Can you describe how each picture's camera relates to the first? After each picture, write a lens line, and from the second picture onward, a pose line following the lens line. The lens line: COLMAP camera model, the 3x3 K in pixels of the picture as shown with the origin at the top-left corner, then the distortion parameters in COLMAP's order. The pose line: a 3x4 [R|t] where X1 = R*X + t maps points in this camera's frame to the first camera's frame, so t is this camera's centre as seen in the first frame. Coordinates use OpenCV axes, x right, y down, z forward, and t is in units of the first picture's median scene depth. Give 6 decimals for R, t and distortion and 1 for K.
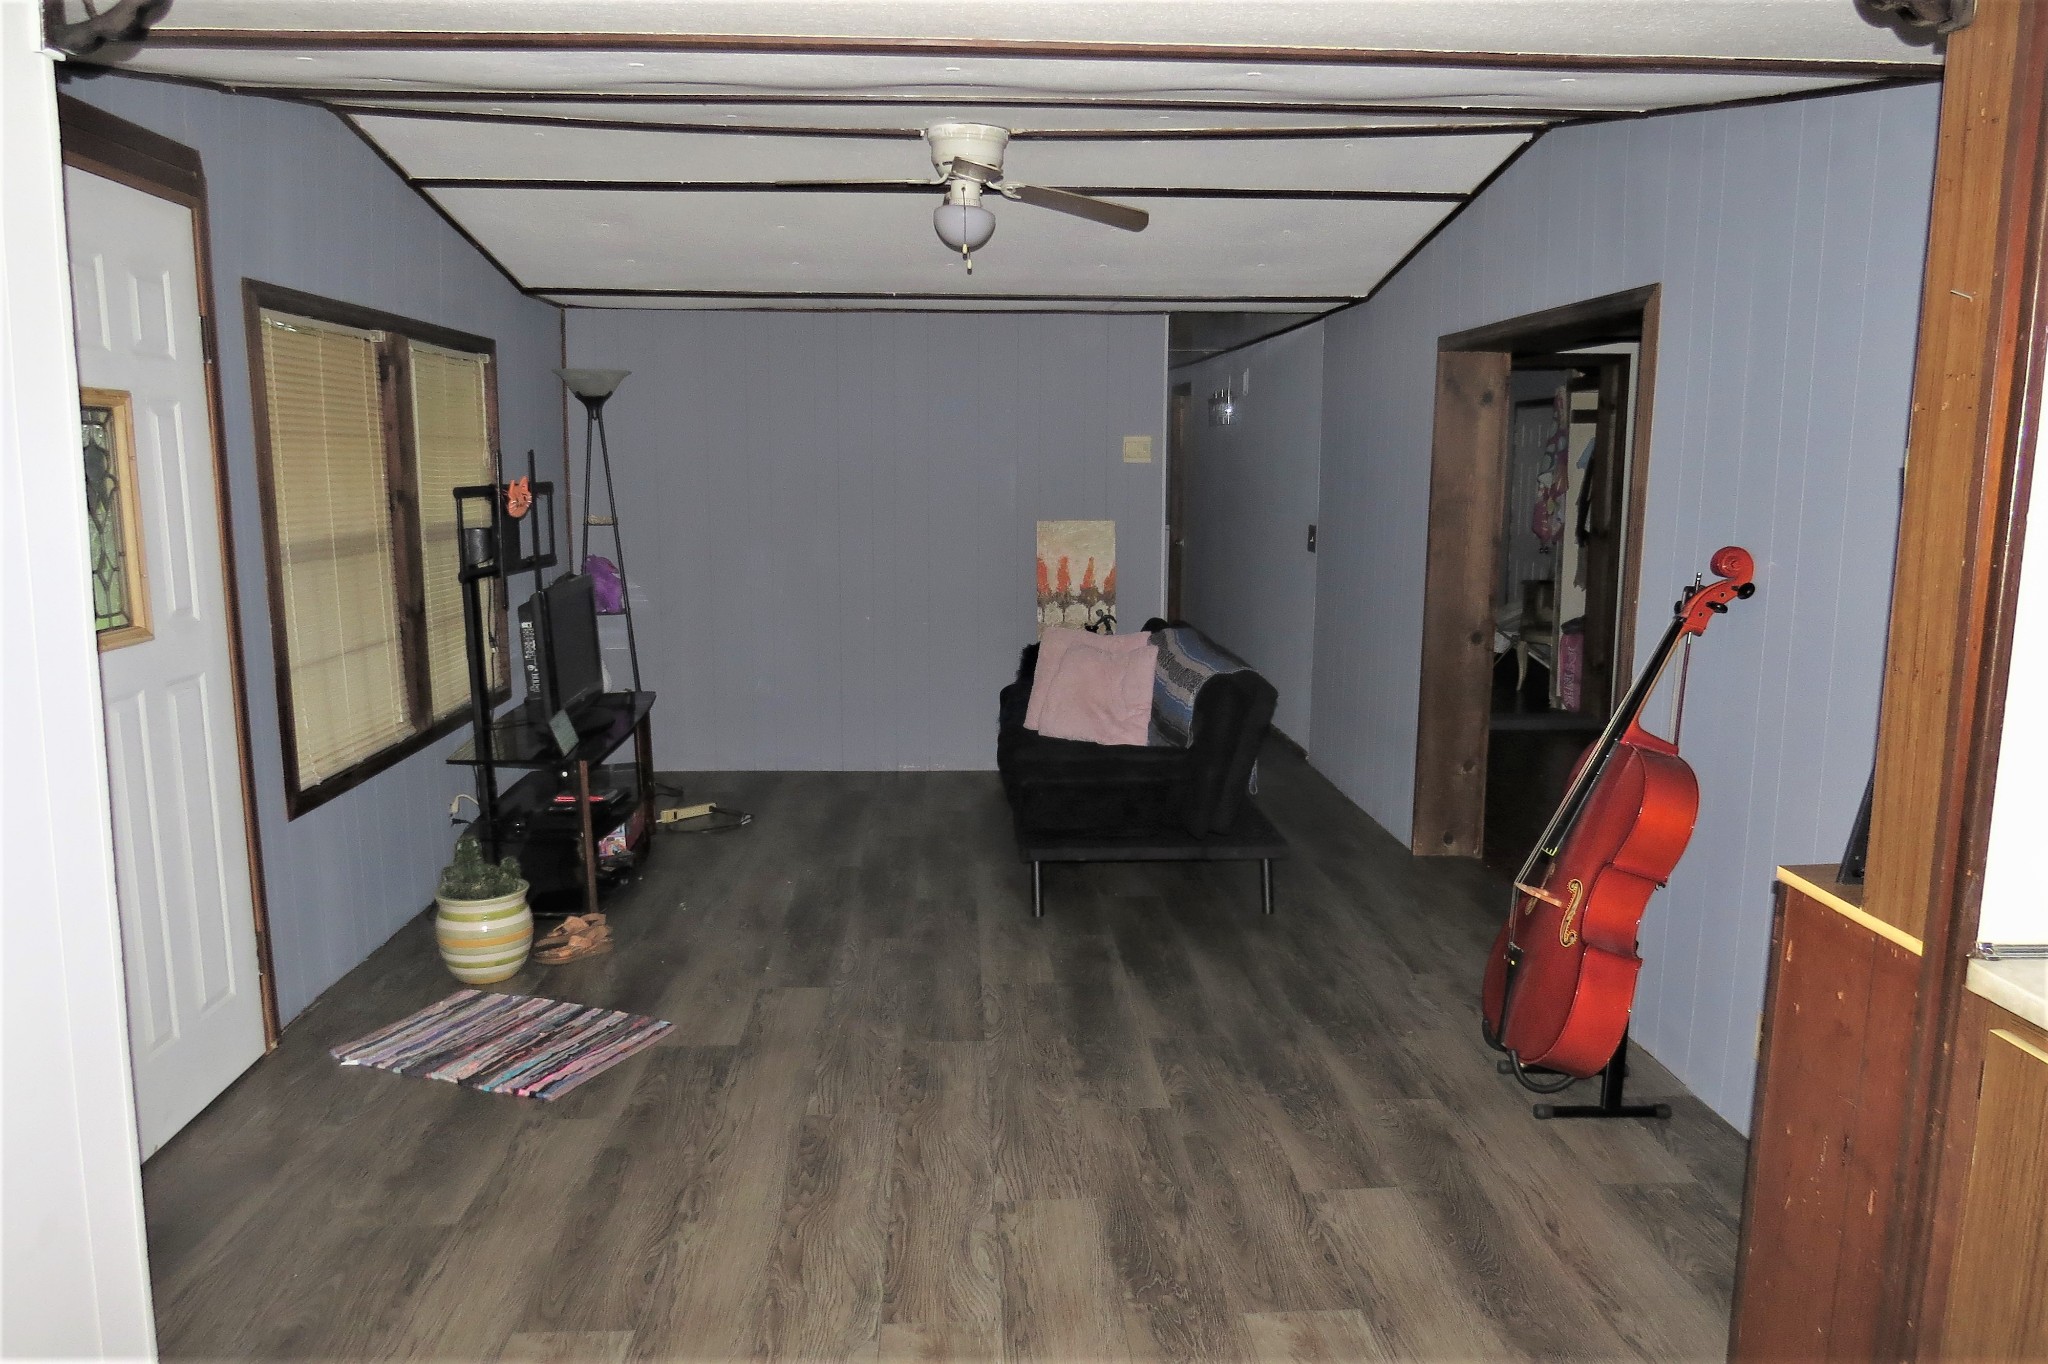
lens RADIAL K [[1465.2, 0, 1023.1], [0, 1465.2, 686.1], [0, 0, 1]] dist [-0.003599, -0.000673]
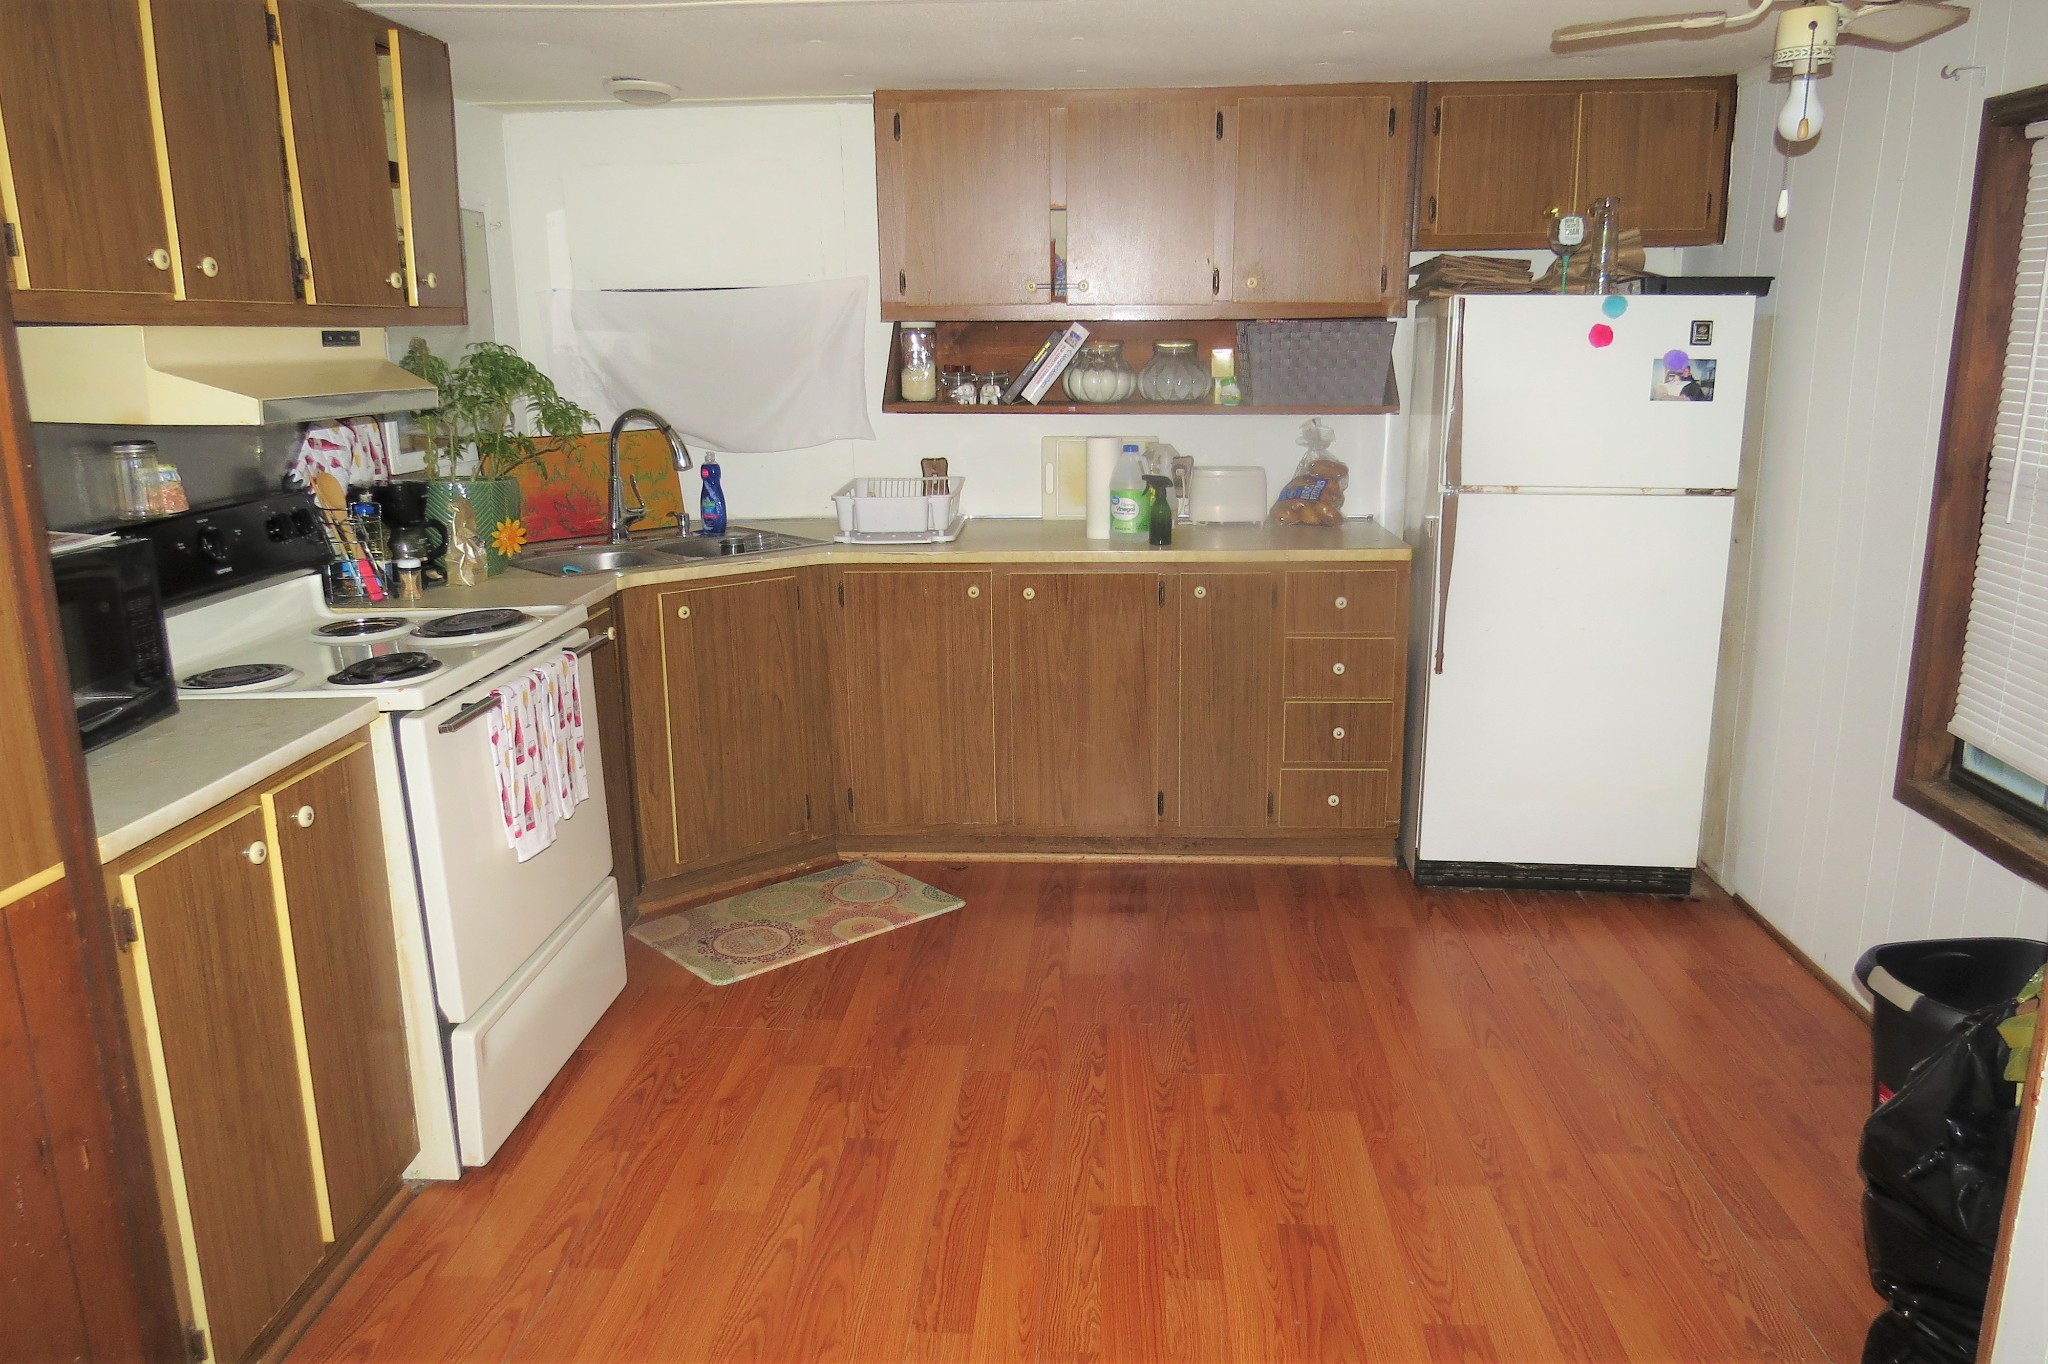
lens RADIAL K [[1465.2, 0, 1023.8], [0, 1465.2, 683.7], [0, 0, 1]] dist [-0.003599, -0.000673]
pose [[-0.994198, -0.012768, 0.106801, -0.126496], [0.029360, 0.923011, 0.383652, -0.285174], [-0.103477, 0.384562, -0.917281, 1.741178]]
